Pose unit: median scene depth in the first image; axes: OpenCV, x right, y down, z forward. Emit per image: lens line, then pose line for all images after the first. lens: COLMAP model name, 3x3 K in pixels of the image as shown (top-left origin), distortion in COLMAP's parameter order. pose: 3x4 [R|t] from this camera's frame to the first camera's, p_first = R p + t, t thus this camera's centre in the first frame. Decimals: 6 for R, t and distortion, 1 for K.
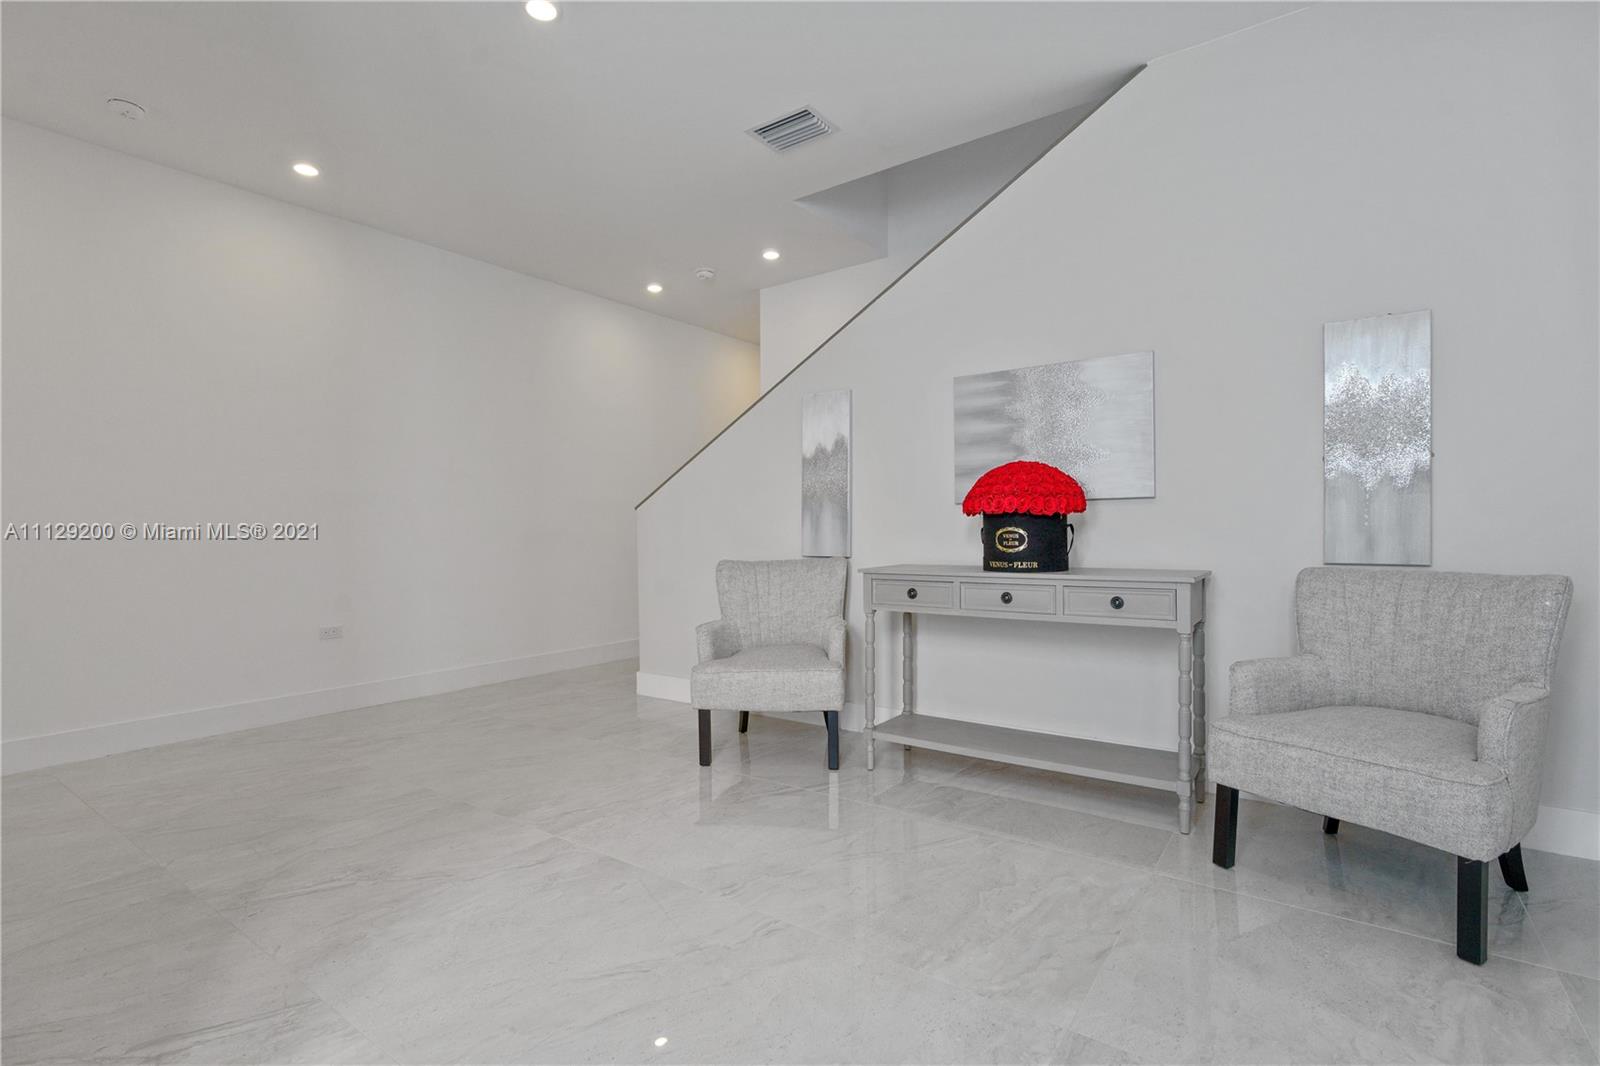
lens RADIAL K [[772.5, 0, 800.0], [0, 772.5, 533.0], [0, 0, 1]] dist [0.000382, 0.000281]
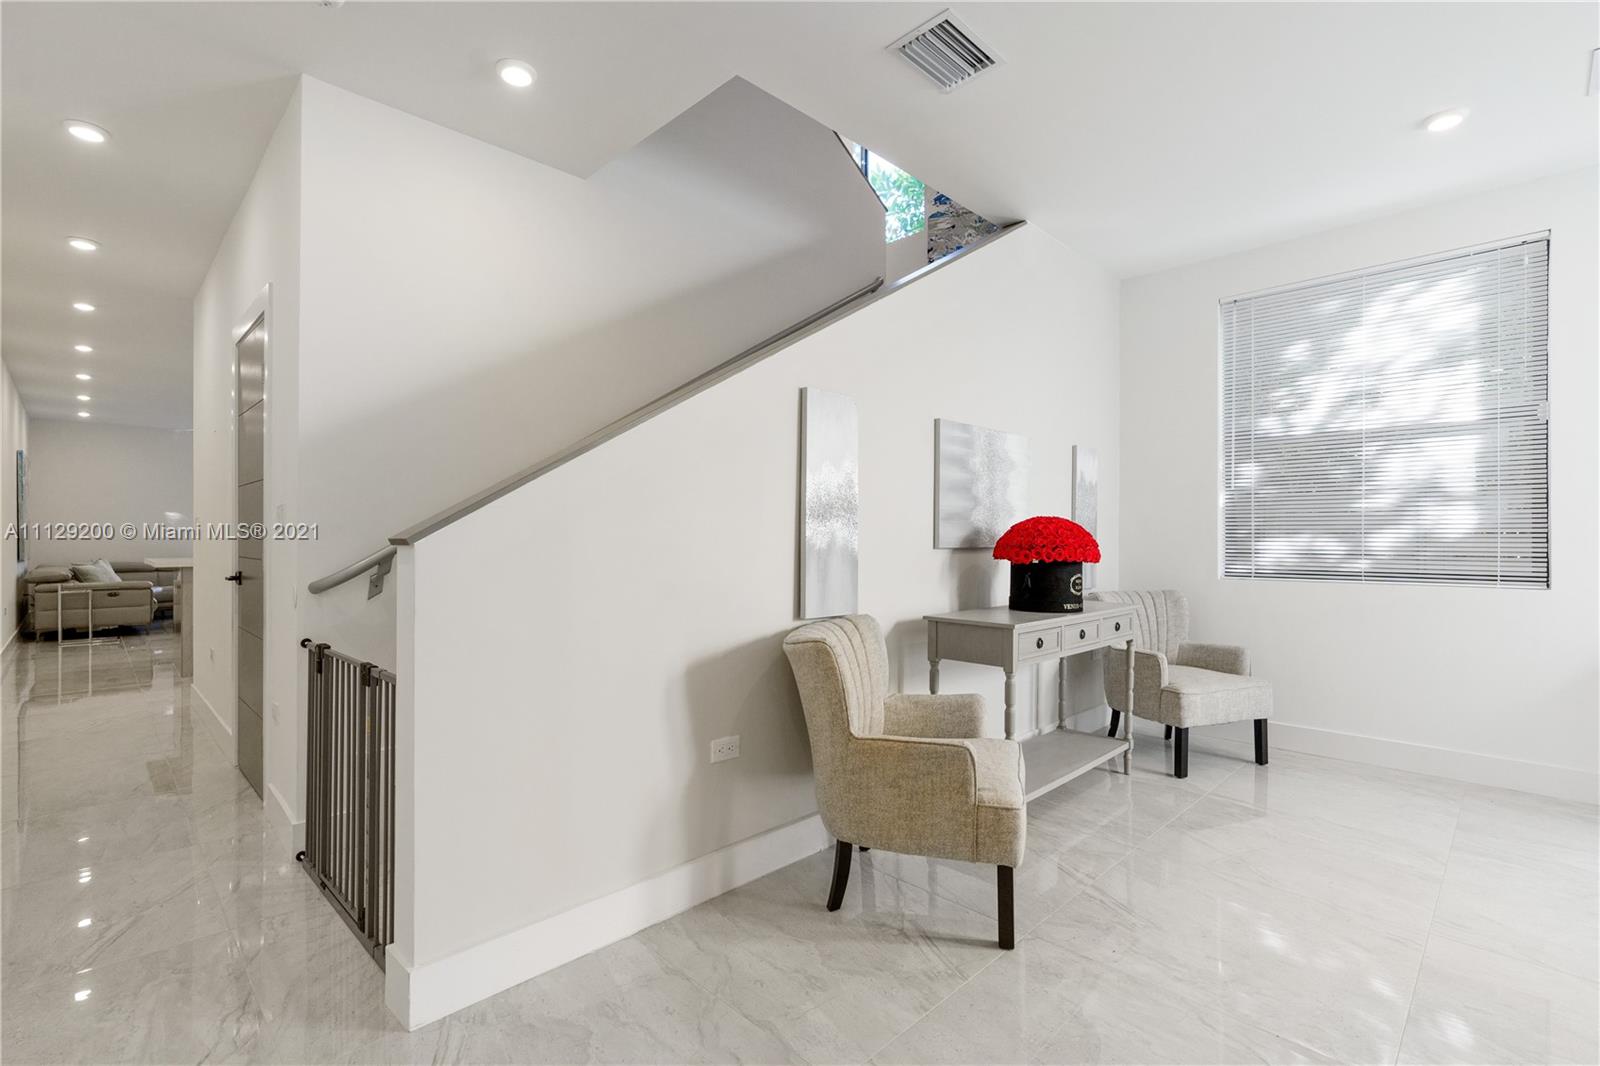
lens RADIAL K [[738.1, 0, 801.4], [0, 738.1, 540.9], [0, 0, 1]] dist [0.001132, 0.000140]
pose [[0.133502, 0.006028, 0.991030, -0.837067], [-0.005868, 0.999969, -0.005292, -0.046474], [-0.991031, -0.005109, 0.133533, 1.178910]]
